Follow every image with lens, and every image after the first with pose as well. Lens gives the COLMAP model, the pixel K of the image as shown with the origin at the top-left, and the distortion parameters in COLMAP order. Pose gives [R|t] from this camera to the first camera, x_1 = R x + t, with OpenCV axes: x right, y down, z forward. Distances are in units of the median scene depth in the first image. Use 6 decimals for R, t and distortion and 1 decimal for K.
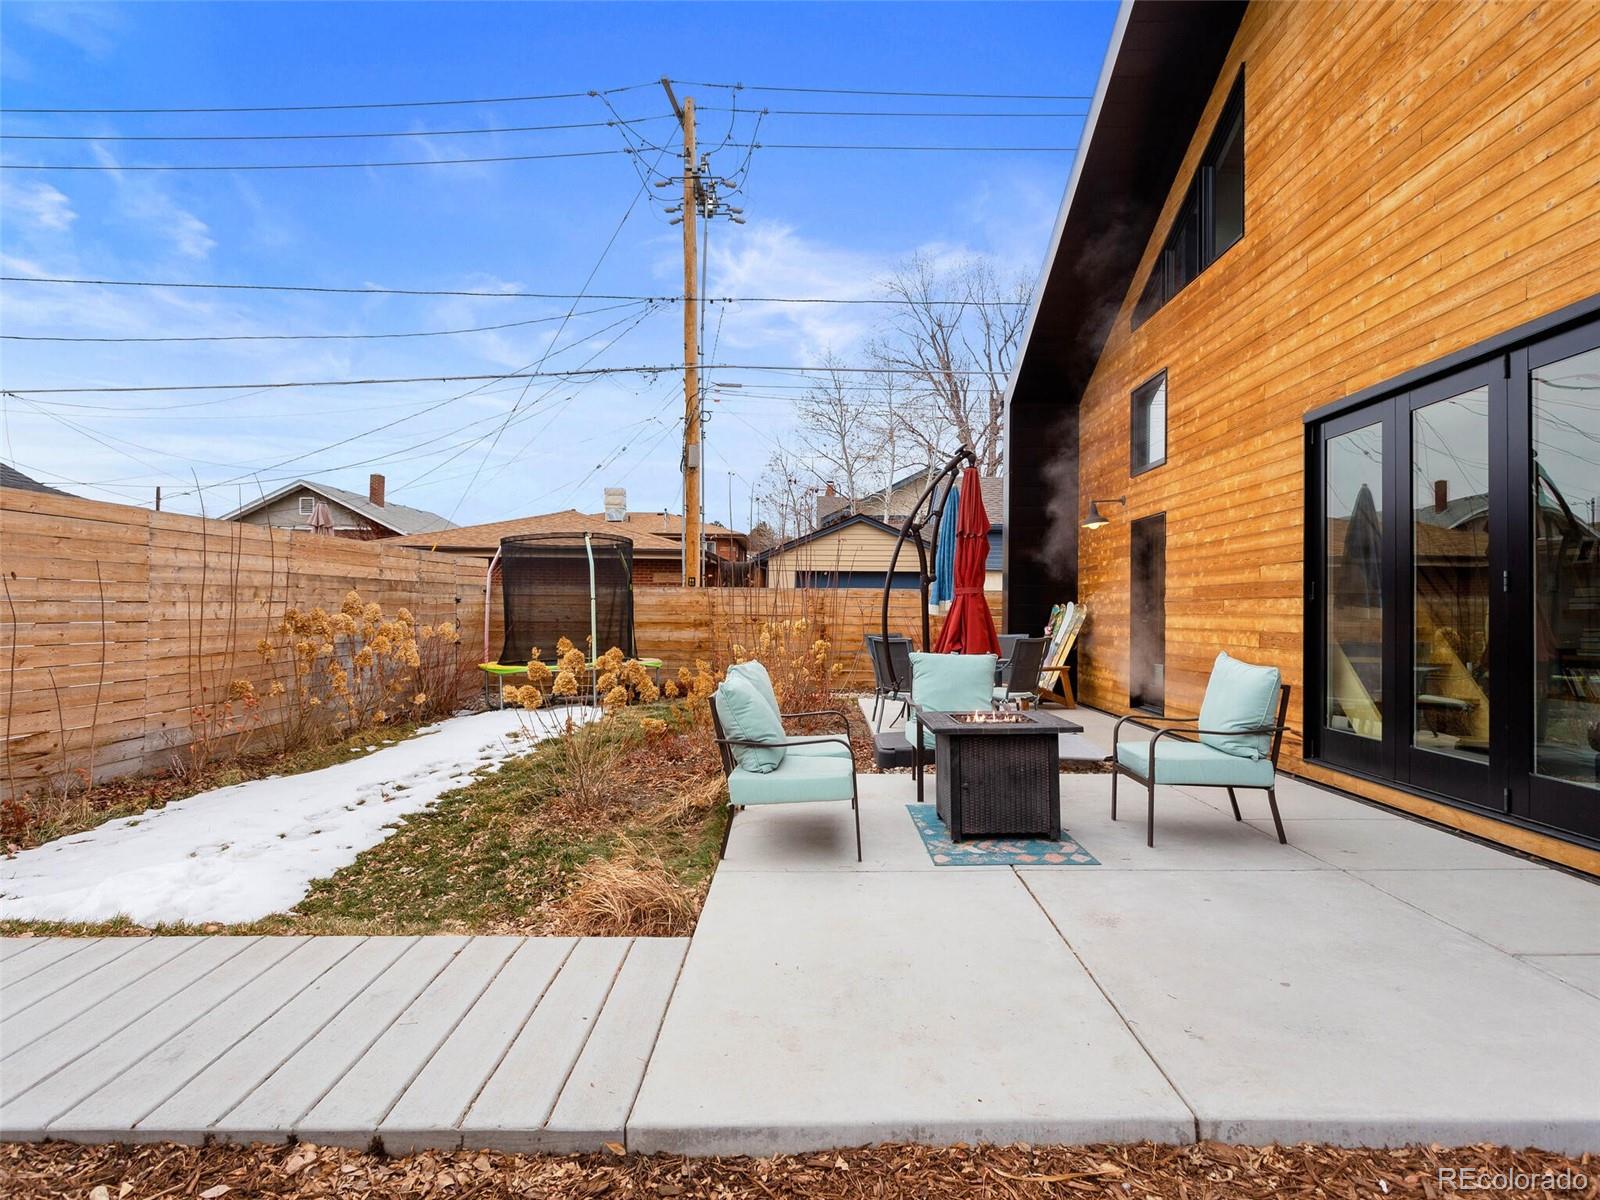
lens RADIAL K [[867.9, 0, 799.2], [0, 867.9, 591.0], [0, 0, 1]] dist [0.001393, 0.002374]
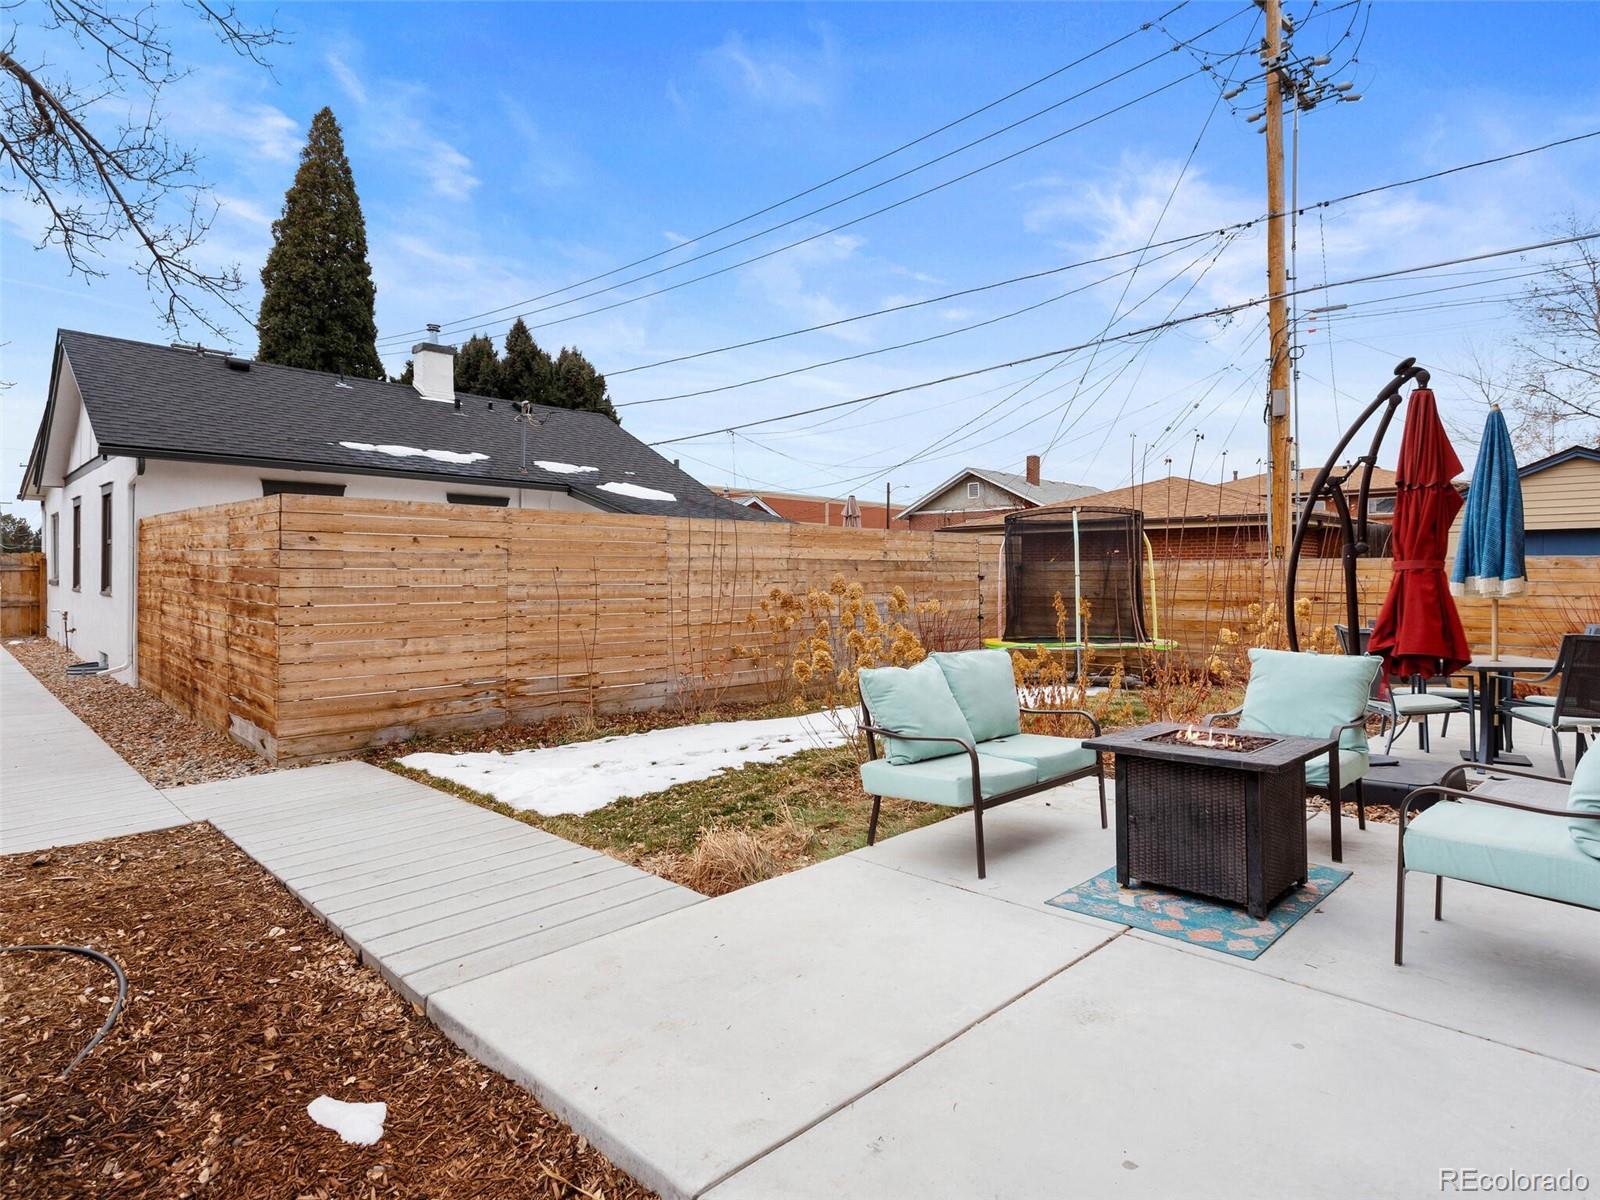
lens RADIAL K [[882.6, 0, 797.0], [0, 882.6, 571.4], [0, 0, 1]] dist [0.005500, 0.001578]
pose [[0.713739, -0.011908, -0.700310, 0.337795], [0.019693, 0.999801, 0.003070, -0.006998], [0.700135, -0.015982, 0.713832, 0.129776]]
